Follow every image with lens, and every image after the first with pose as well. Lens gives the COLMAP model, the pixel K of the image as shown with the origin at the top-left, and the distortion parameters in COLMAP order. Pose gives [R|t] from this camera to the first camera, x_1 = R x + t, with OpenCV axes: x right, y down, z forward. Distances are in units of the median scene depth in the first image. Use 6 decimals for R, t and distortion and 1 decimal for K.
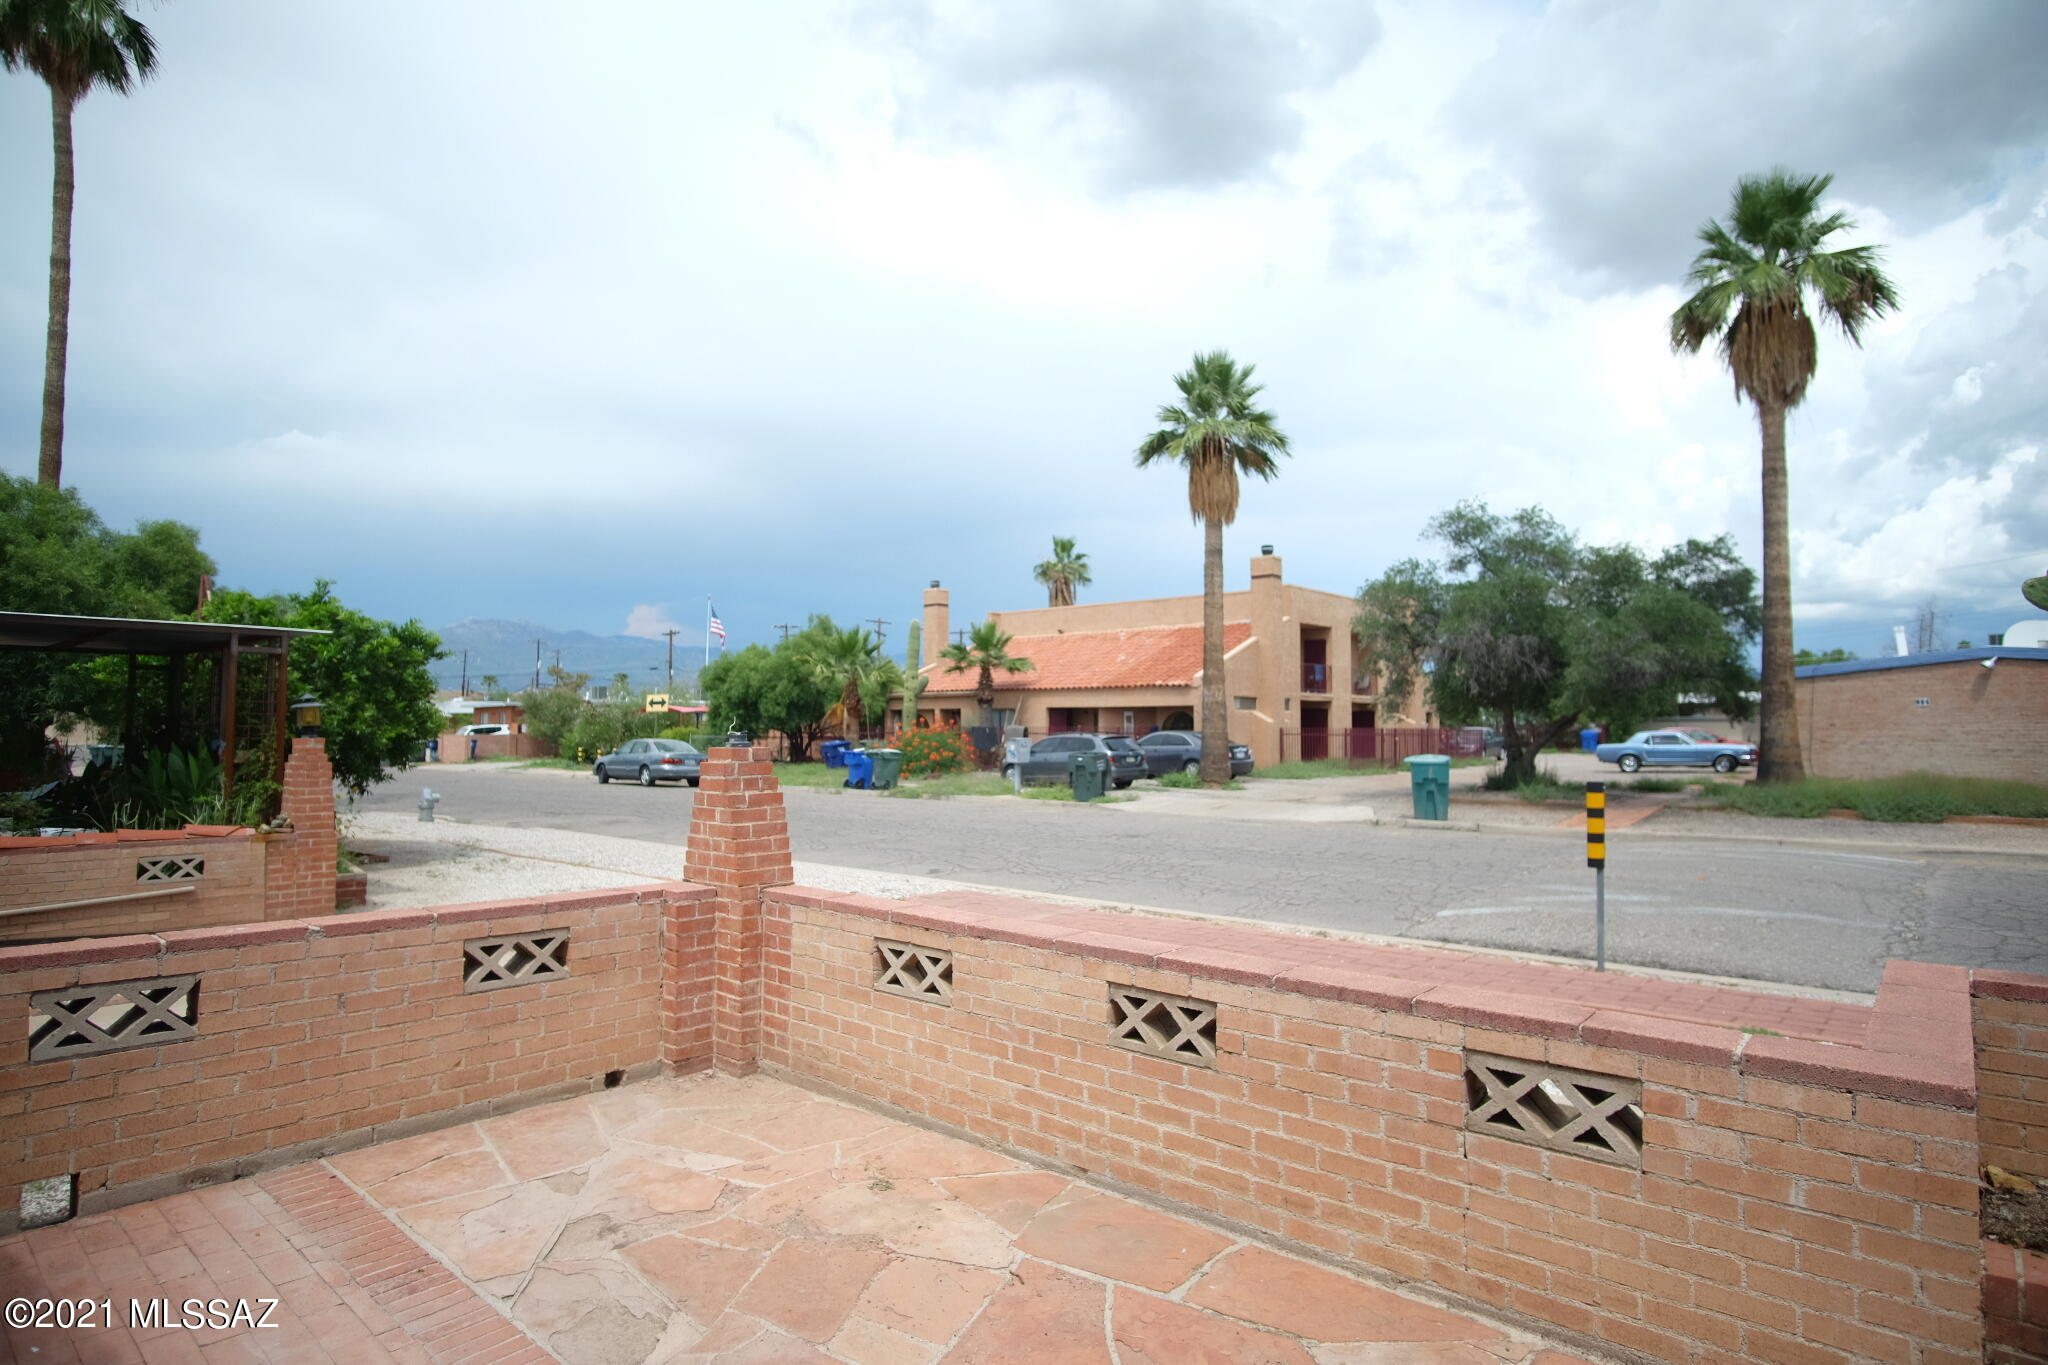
lens RADIAL K [[1090.0, 0, 1032.7], [0, 1090.0, 660.5], [0, 0, 1]] dist [-0.025867, 0.000558]
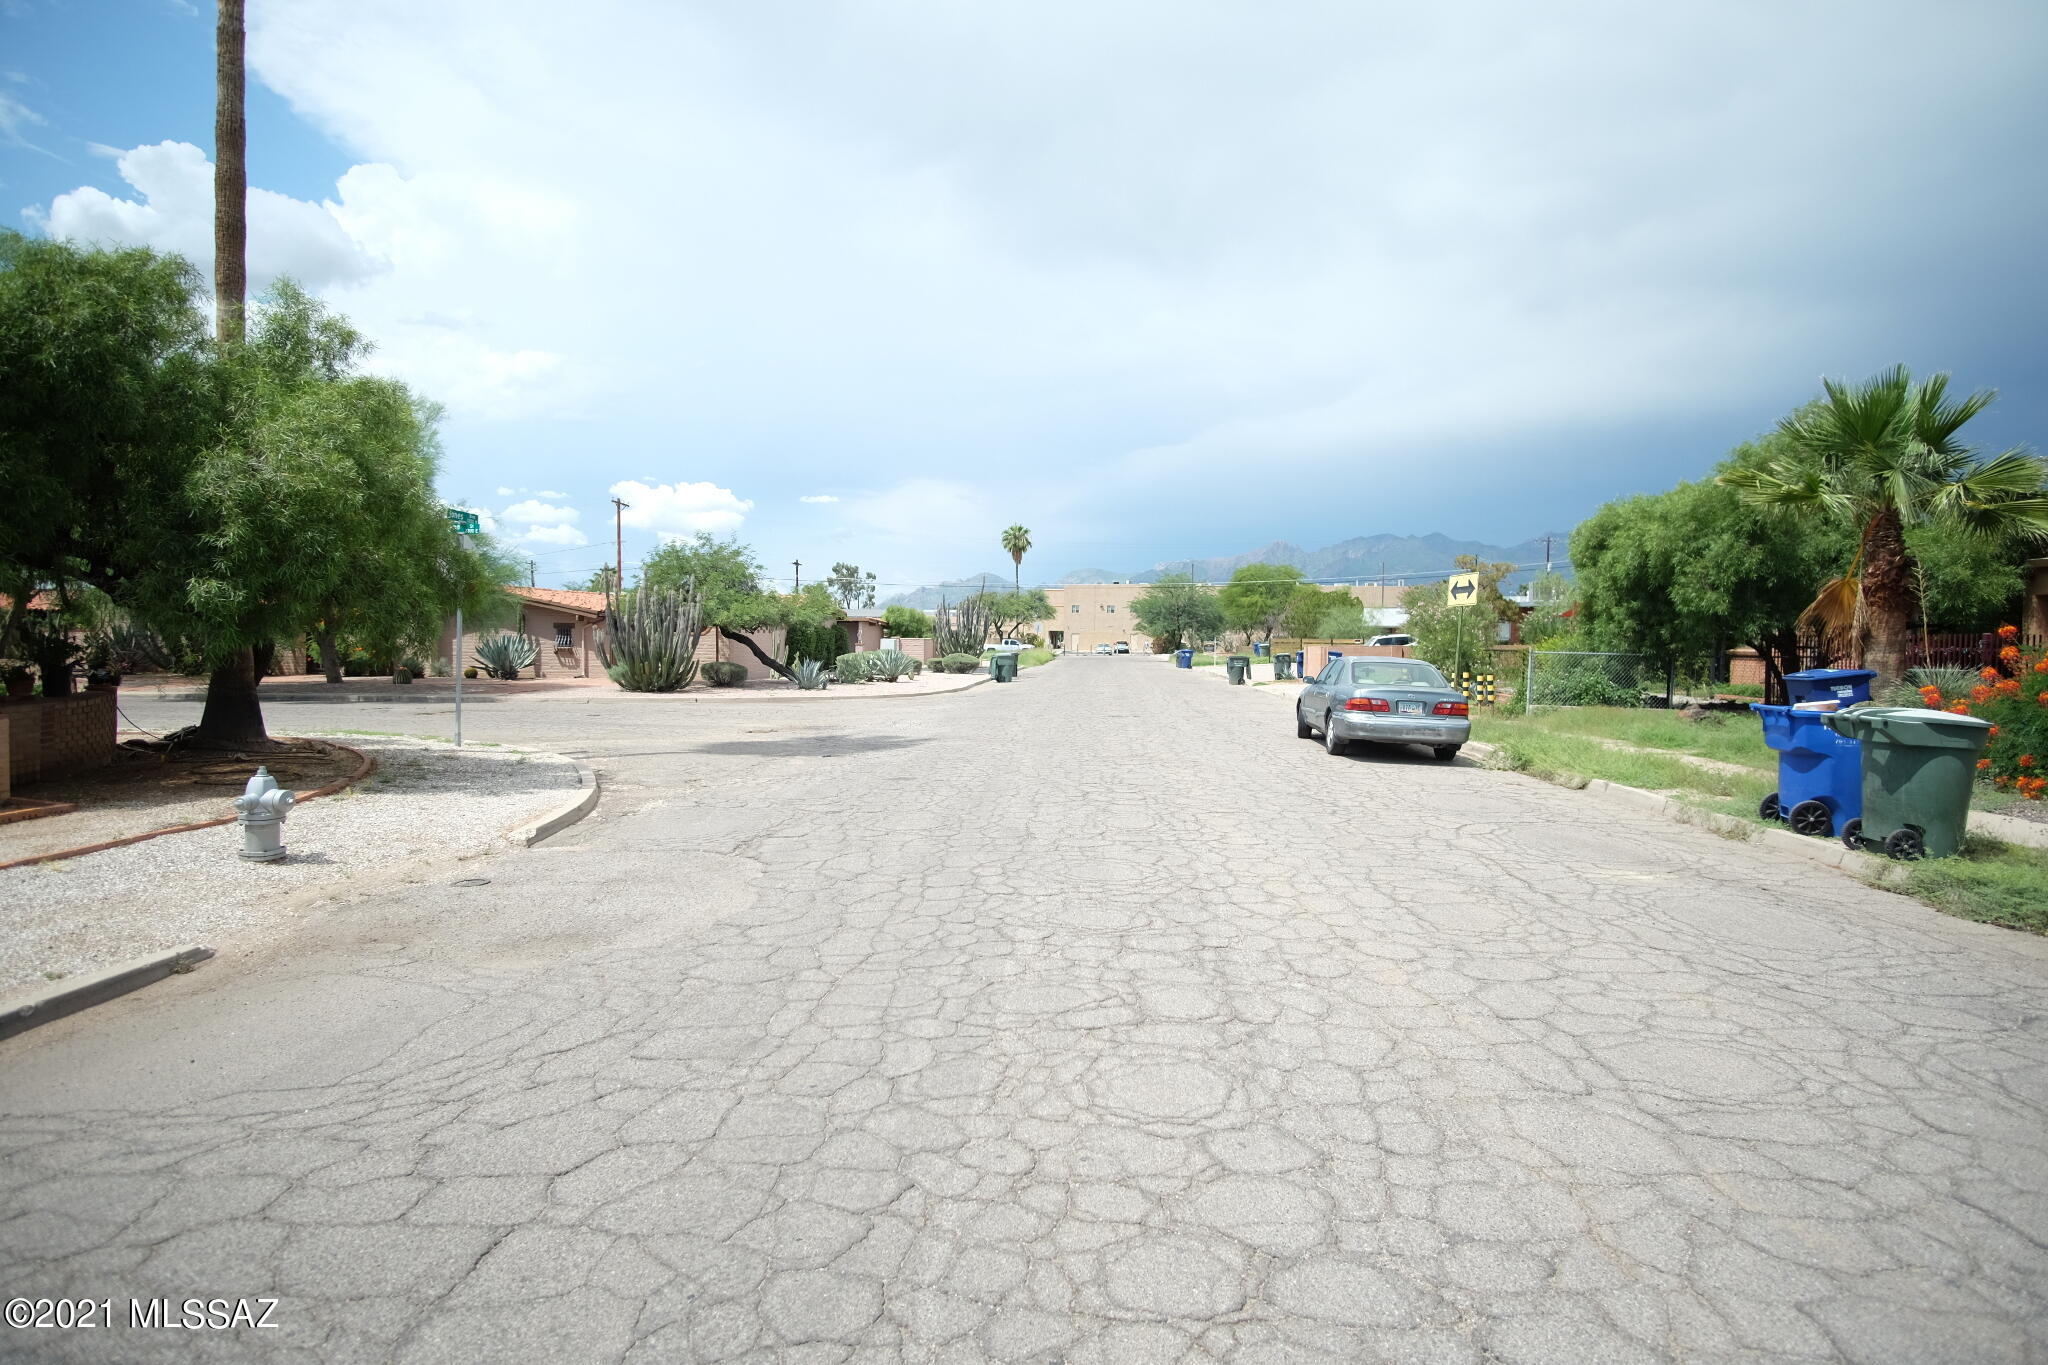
lens RADIAL K [[1090.0, 0, 1032.7], [0, 1090.0, 660.5], [0, 0, 1]] dist [-0.025867, 0.000558]
pose [[0.597929, 0.022287, -0.801239, -0.040531], [0.041010, 0.997454, 0.058349, 0.035404], [0.800500, -0.067747, 0.595492, 0.529497]]
